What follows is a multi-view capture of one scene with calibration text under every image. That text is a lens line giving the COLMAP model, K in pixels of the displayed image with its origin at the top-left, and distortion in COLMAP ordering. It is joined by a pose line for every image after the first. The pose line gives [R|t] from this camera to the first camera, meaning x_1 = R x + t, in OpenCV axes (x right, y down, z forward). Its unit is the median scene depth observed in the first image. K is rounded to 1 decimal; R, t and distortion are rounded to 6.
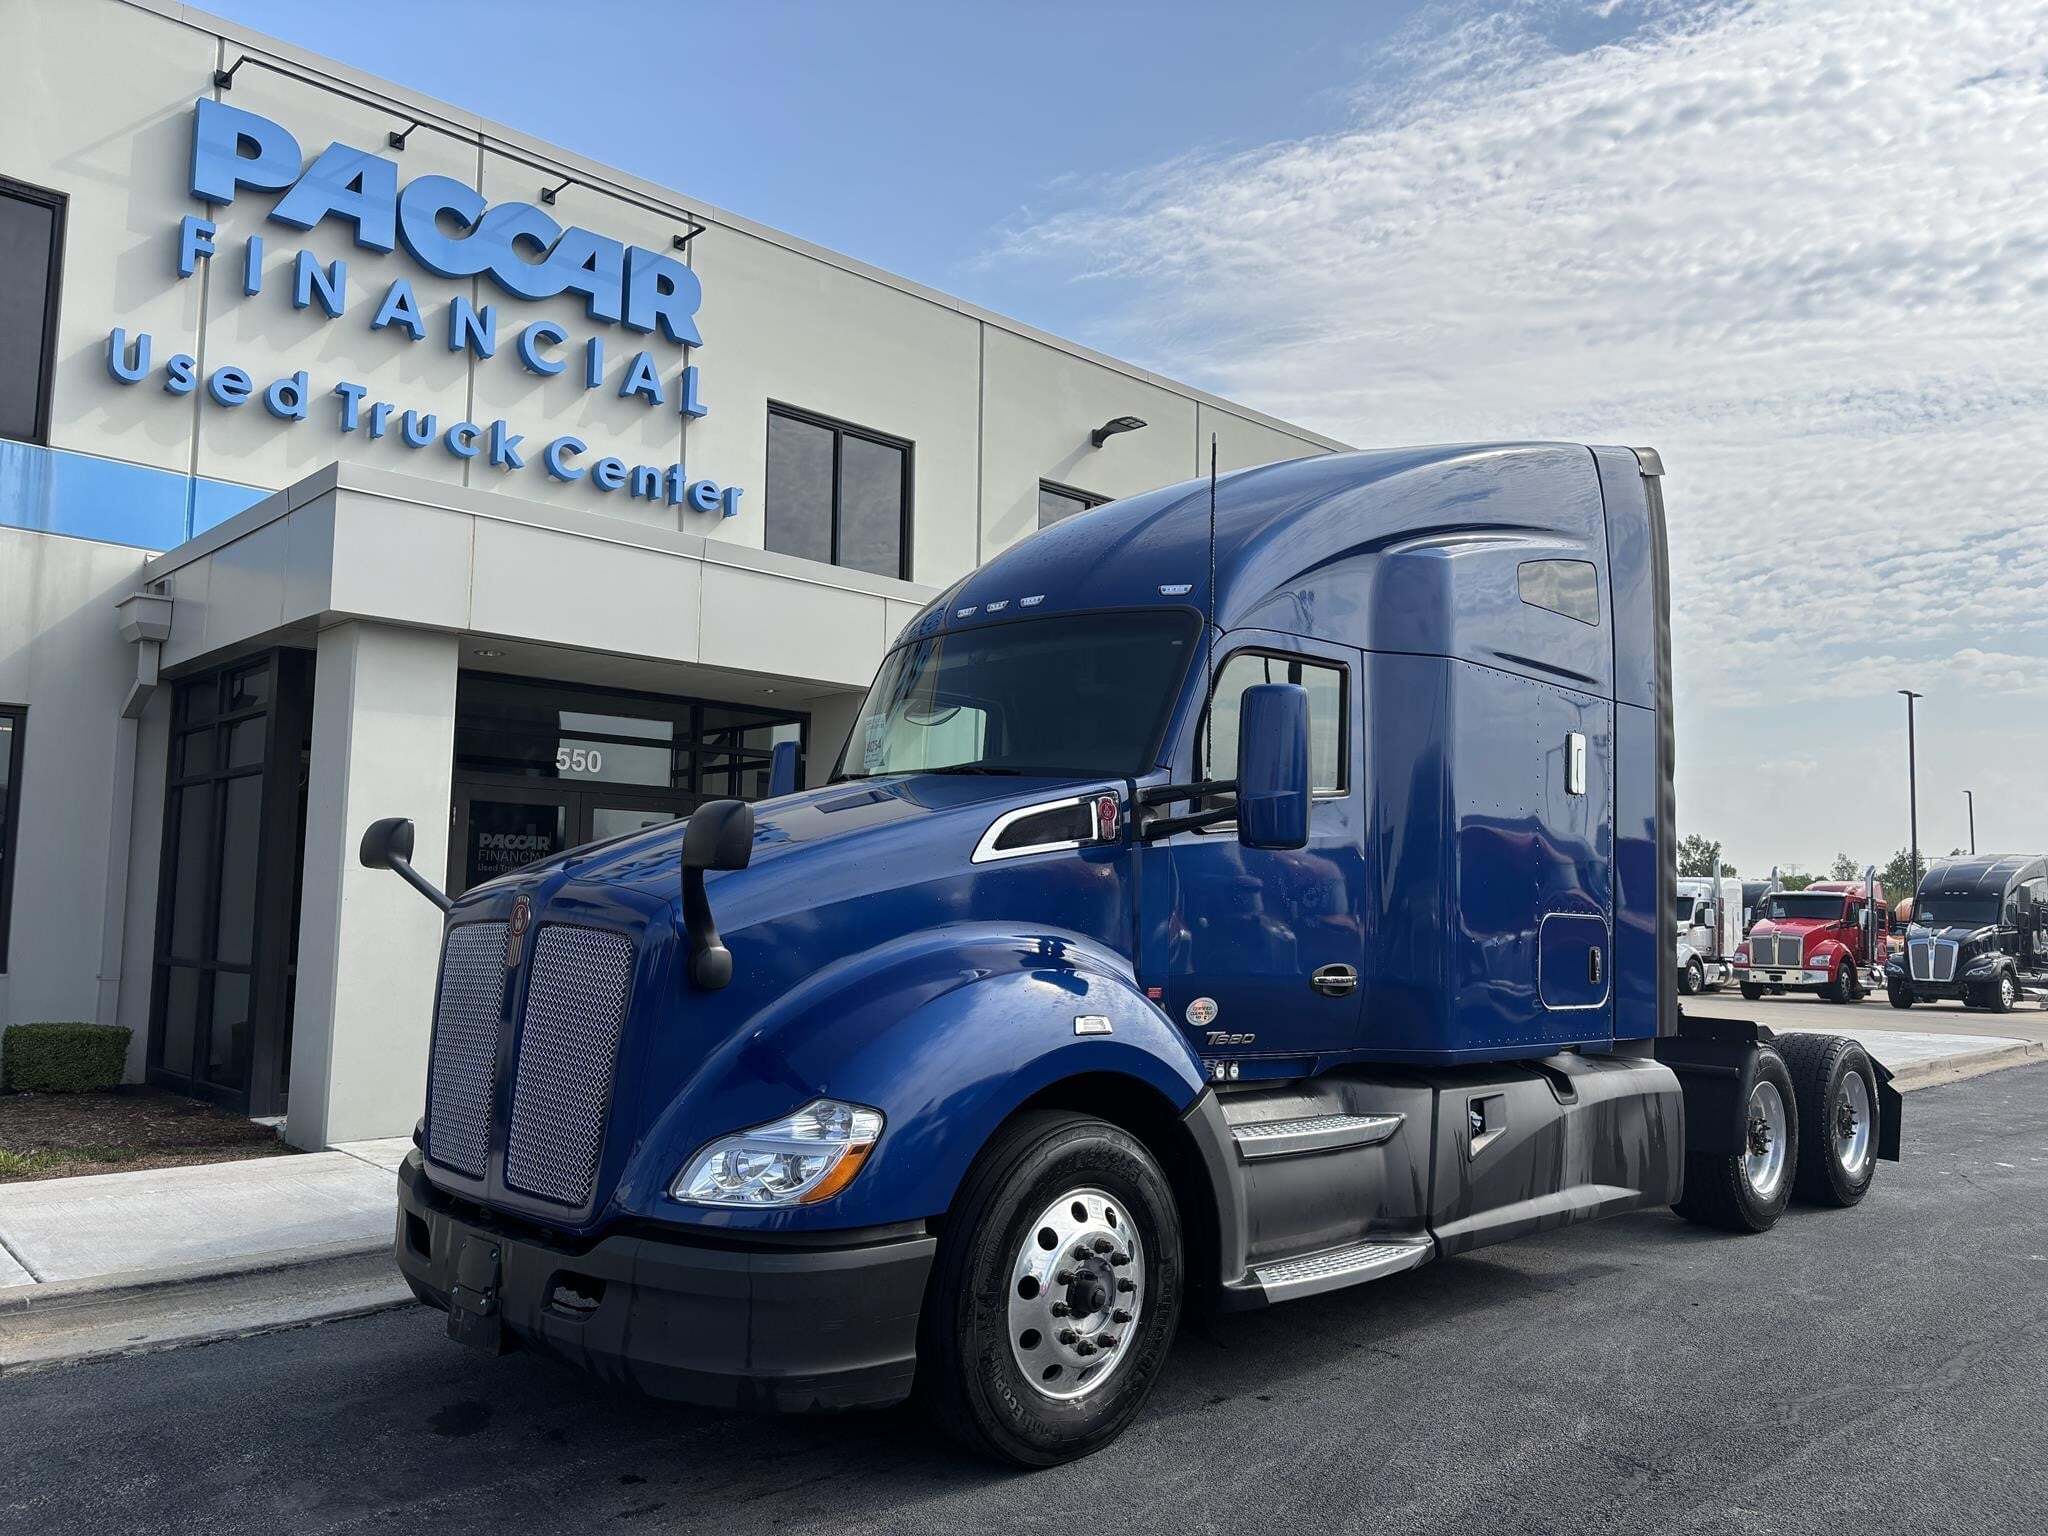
lens RADIAL K [[1600.1, 0, 1007.5], [0, 1600.1, 774.5], [0, 0, 1]] dist [0.035112, -0.032160]
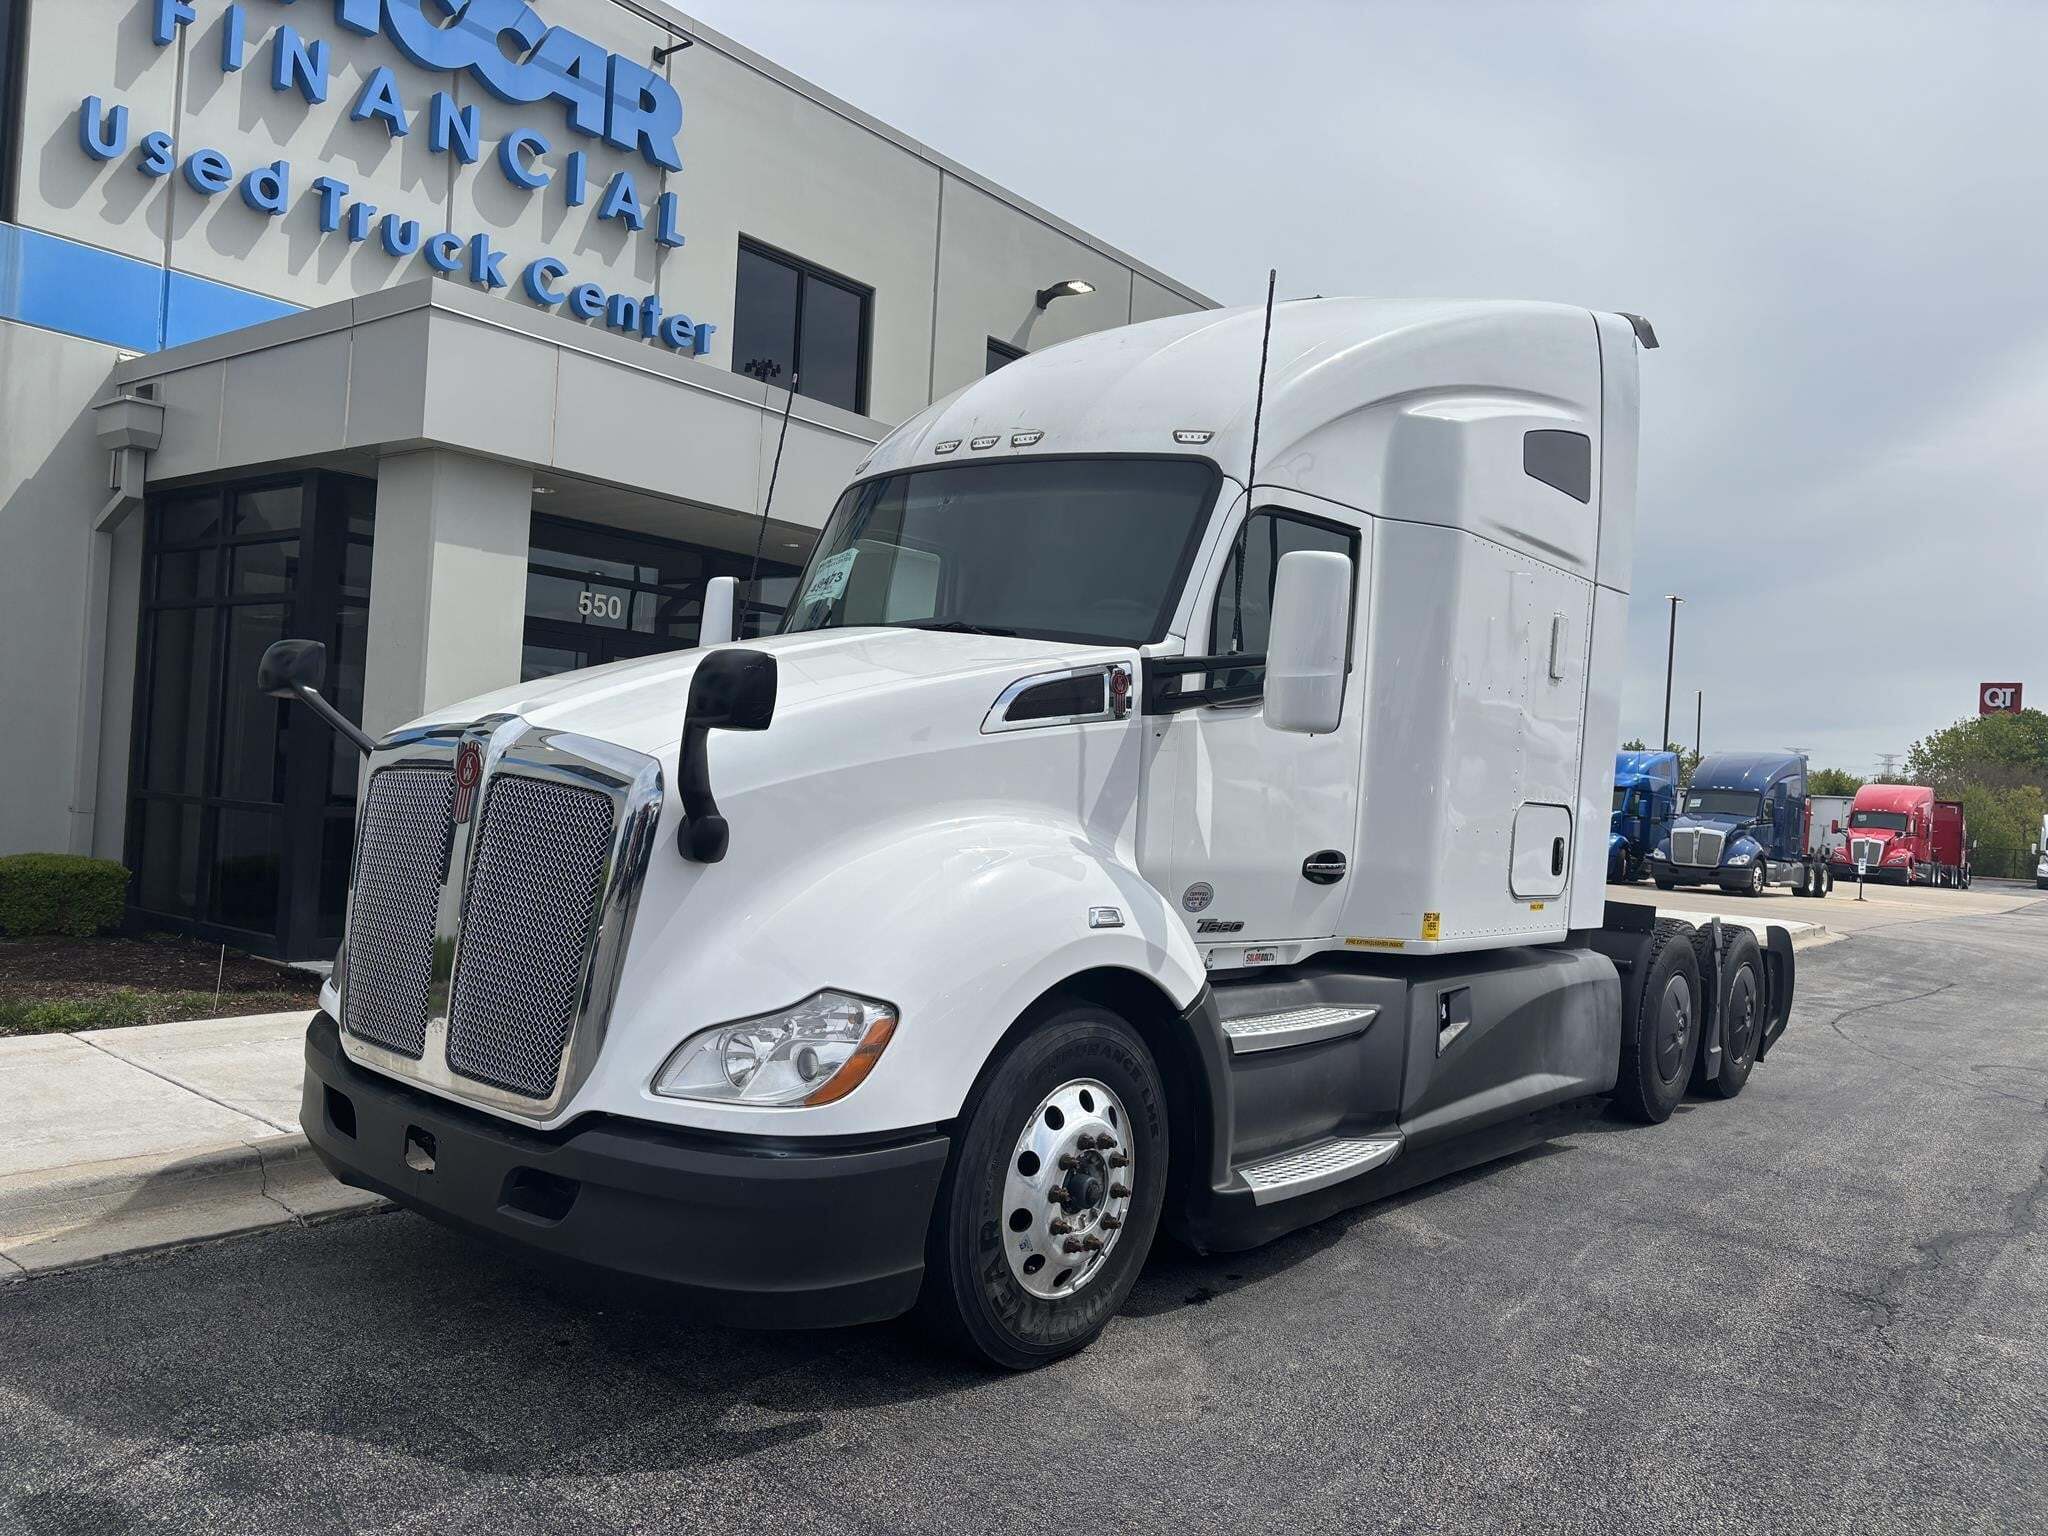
lens RADIAL K [[1600.1, 0, 1011.5], [0, 1600.1, 777.0], [0, 0, 1]] dist [0.035112, -0.032160]
pose [[0.987382, 0.041733, 0.152761, -0.136455], [-0.055525, 0.994646, 0.087160, -0.003515], [-0.148306, -0.094542, 0.984412, -0.001779]]
